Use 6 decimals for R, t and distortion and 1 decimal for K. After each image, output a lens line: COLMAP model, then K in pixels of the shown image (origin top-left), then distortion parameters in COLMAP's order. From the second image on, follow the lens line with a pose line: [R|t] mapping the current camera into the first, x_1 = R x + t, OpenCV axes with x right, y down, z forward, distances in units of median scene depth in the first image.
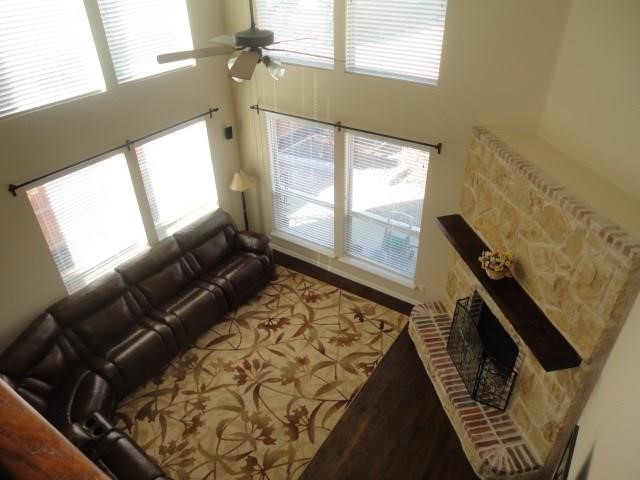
lens RADIAL K [[467.5, 0, 320.0], [0, 467.5, 240.0], [0, 0, 1]] dist [-0.001052, 0.002605]
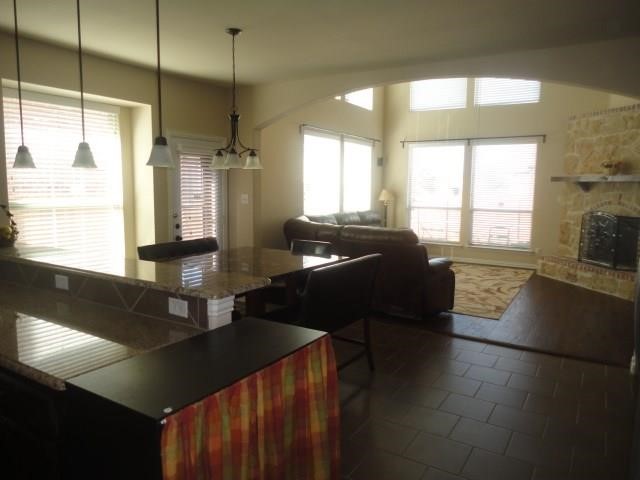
lens RADIAL K [[467.5, 0, 320.0], [0, 467.5, 240.0], [0, 0, 1]] dist [-0.001052, 0.002605]
pose [[0.998596, 0.024904, 0.046752, -0.494002], [-0.000312, 0.885339, -0.464947, 0.735081], [-0.052970, 0.464279, 0.884103, -0.175536]]
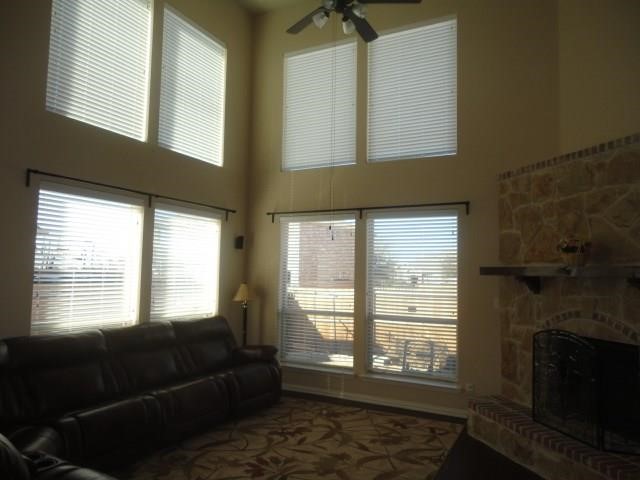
lens RADIAL K [[467.5, 0, 320.0], [0, 467.5, 240.0], [0, 0, 1]] dist [-0.001052, 0.002605]
pose [[0.992658, 0.043205, 0.112975, -0.155257], [0.035980, 0.786268, -0.616837, 0.417983], [-0.115479, 0.616373, 0.778941, 0.243575]]
